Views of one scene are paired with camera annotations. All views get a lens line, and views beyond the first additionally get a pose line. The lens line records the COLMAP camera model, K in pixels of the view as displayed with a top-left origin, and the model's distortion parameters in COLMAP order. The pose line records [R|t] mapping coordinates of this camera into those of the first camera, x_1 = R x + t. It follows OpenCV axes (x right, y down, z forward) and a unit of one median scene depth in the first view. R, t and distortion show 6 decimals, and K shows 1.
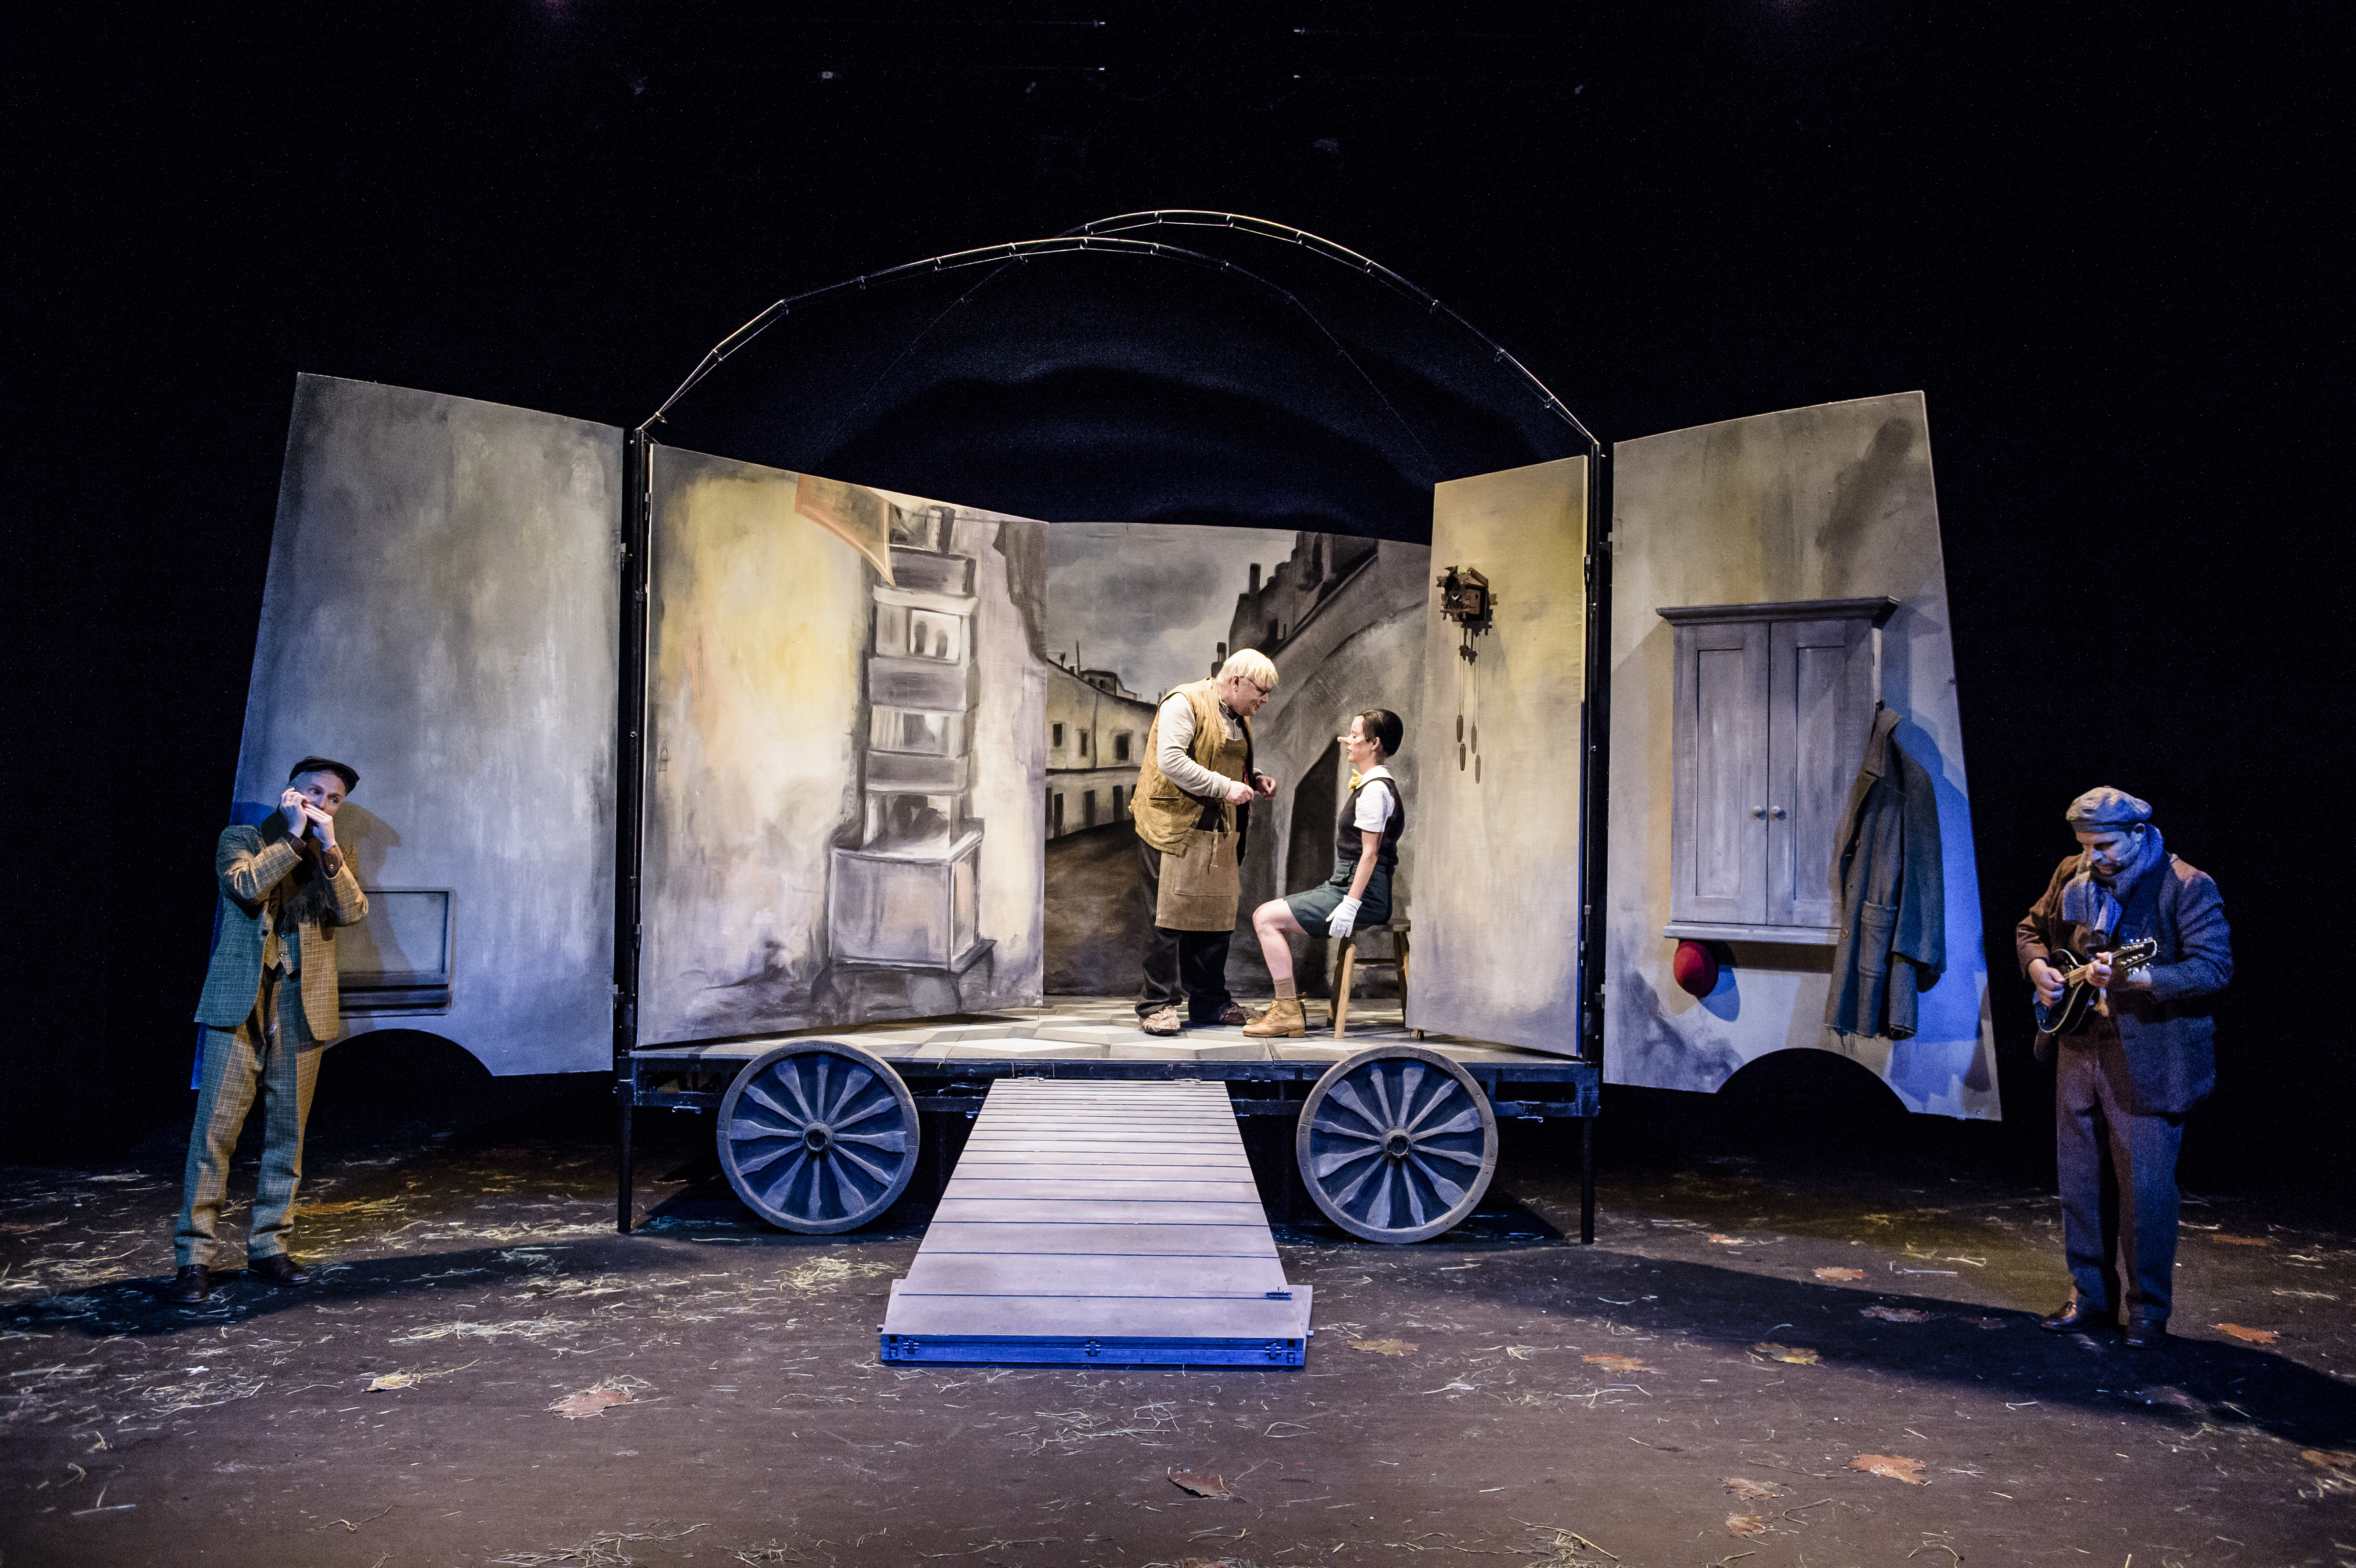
lens RADIAL K [[2044.1, 0, 1181.3], [0, 2044.1, 781.9], [0, 0, 1]] dist [0.071932, 0.009022]
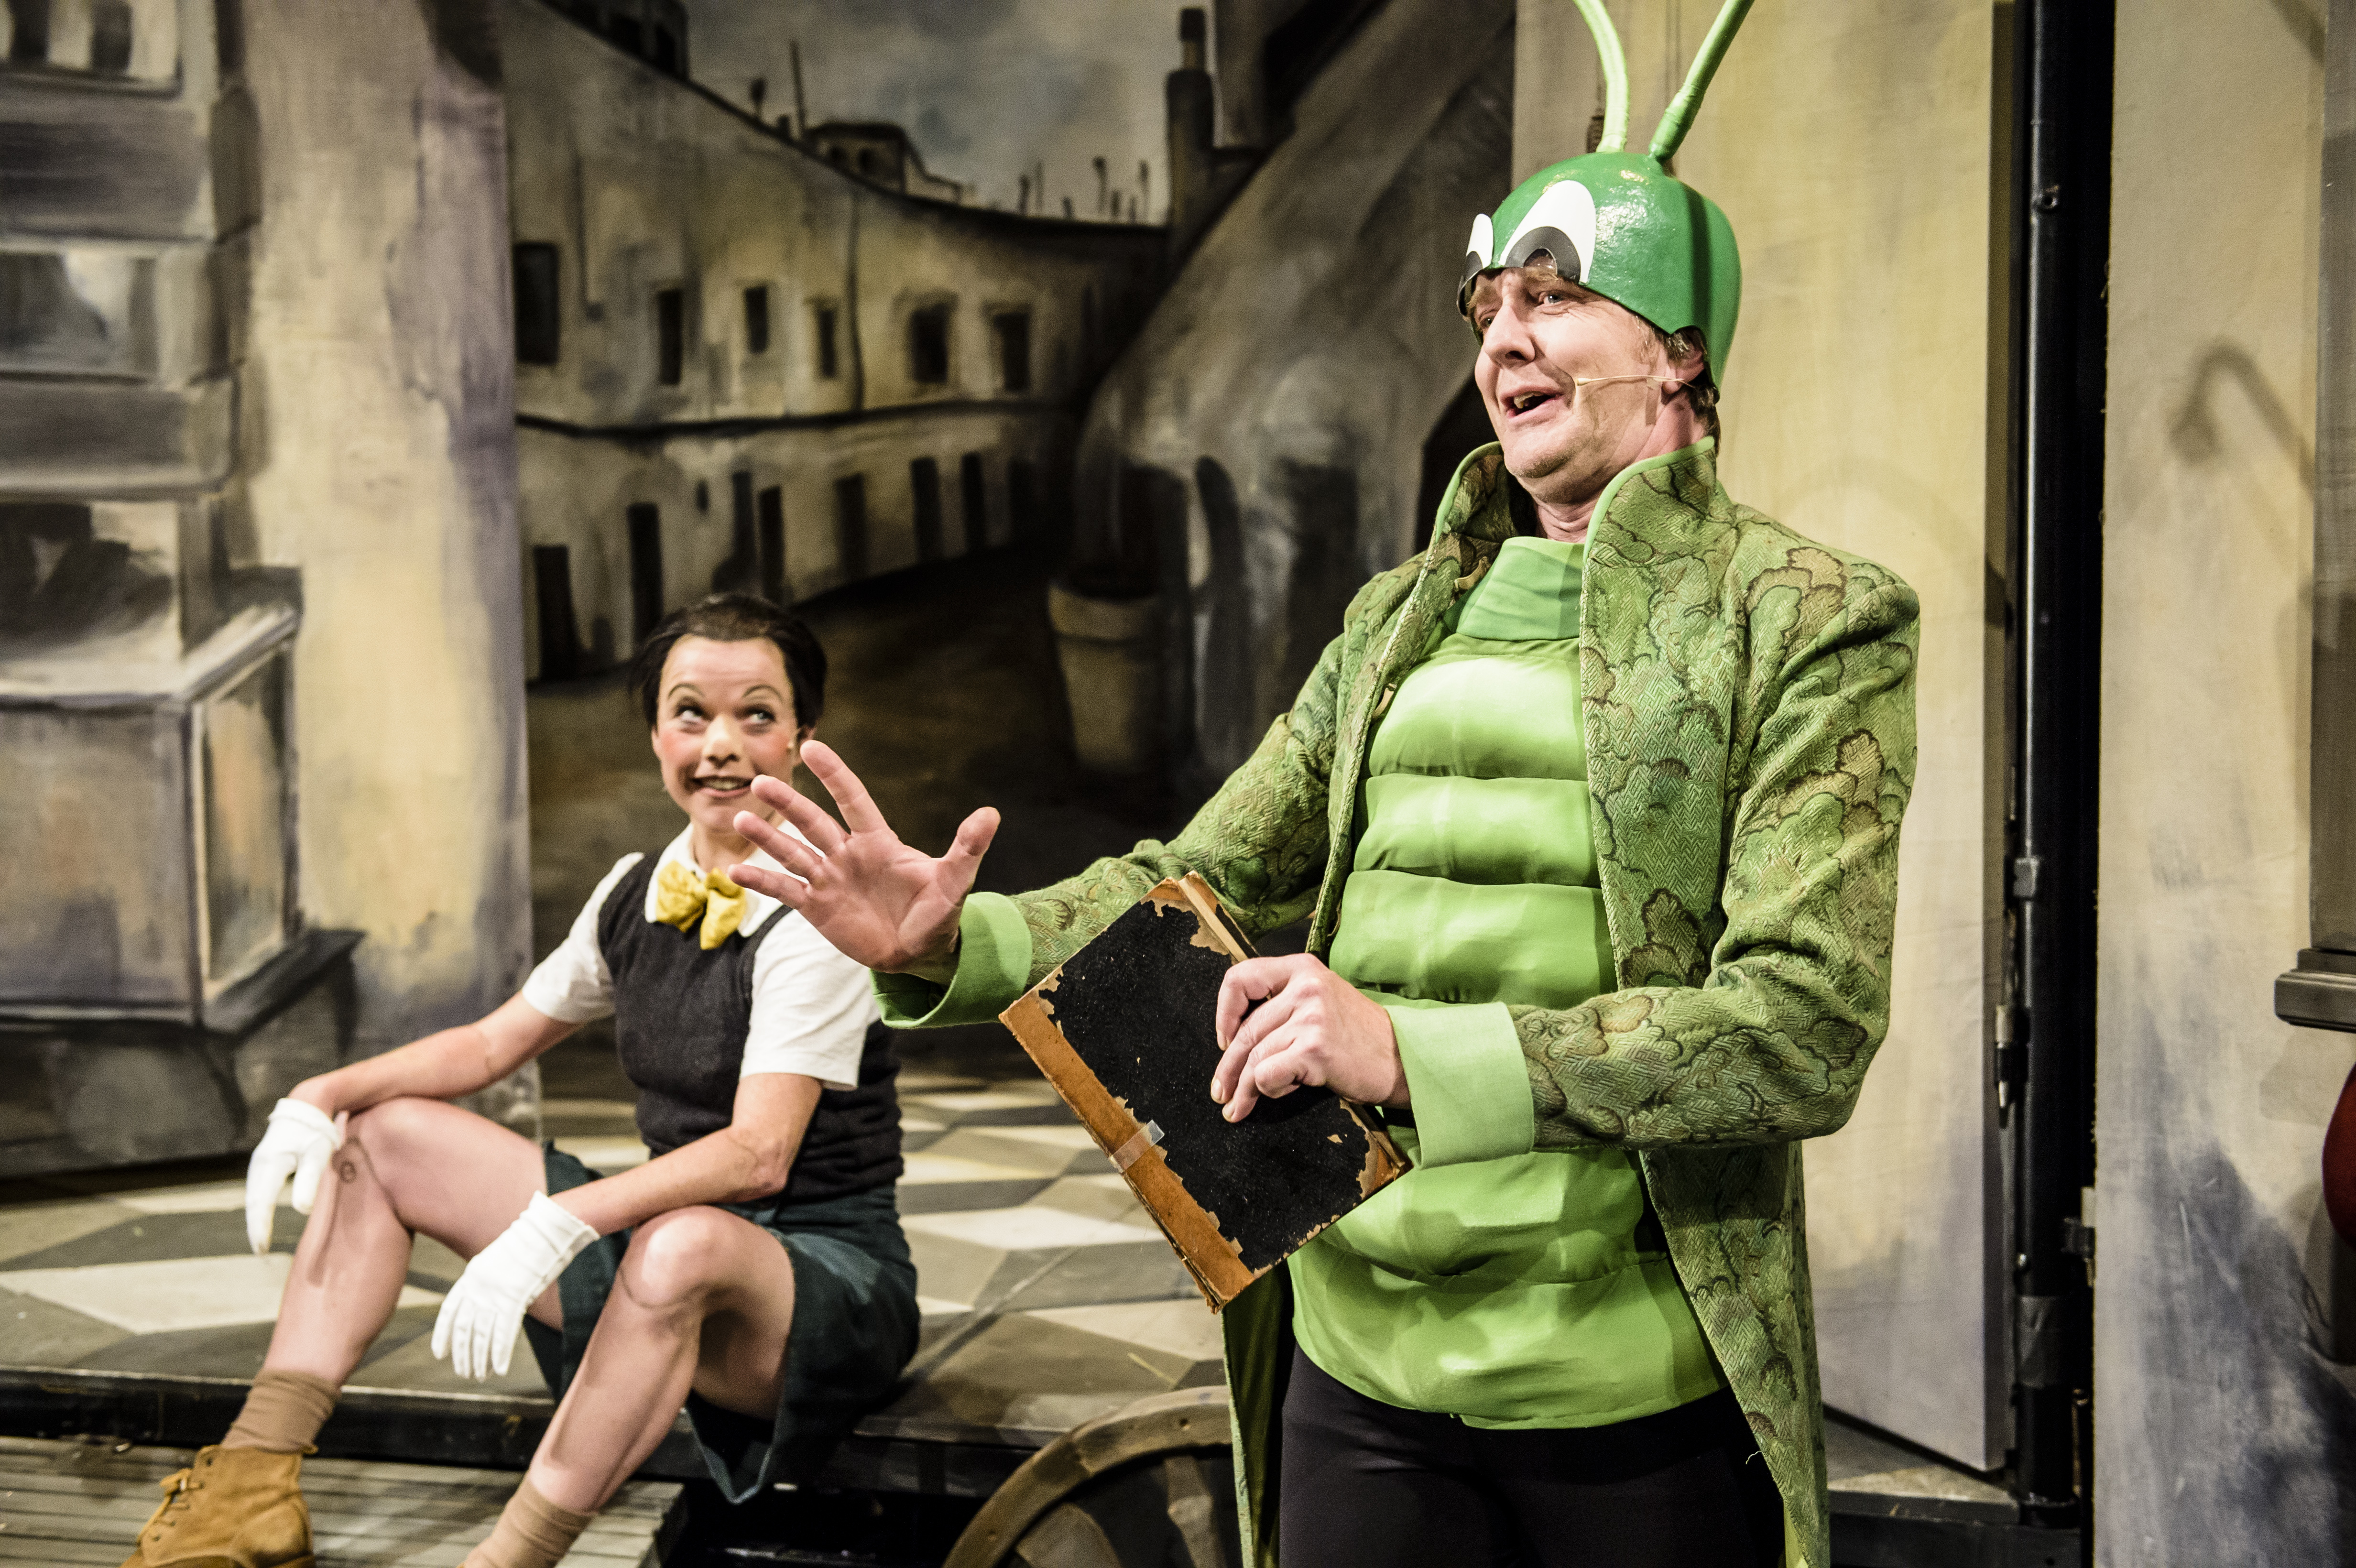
lens RADIAL K [[3143.8, 0, 1174.6], [0, 3143.8, 788.4], [0, 0, 1]] dist [0.114823, 0.000000]
pose [[0.939902, -0.006056, -0.341389, 0.215753], [0.037740, 0.995559, 0.086245, 0.014850], [0.339351, -0.093946, 0.935957, 0.575872]]
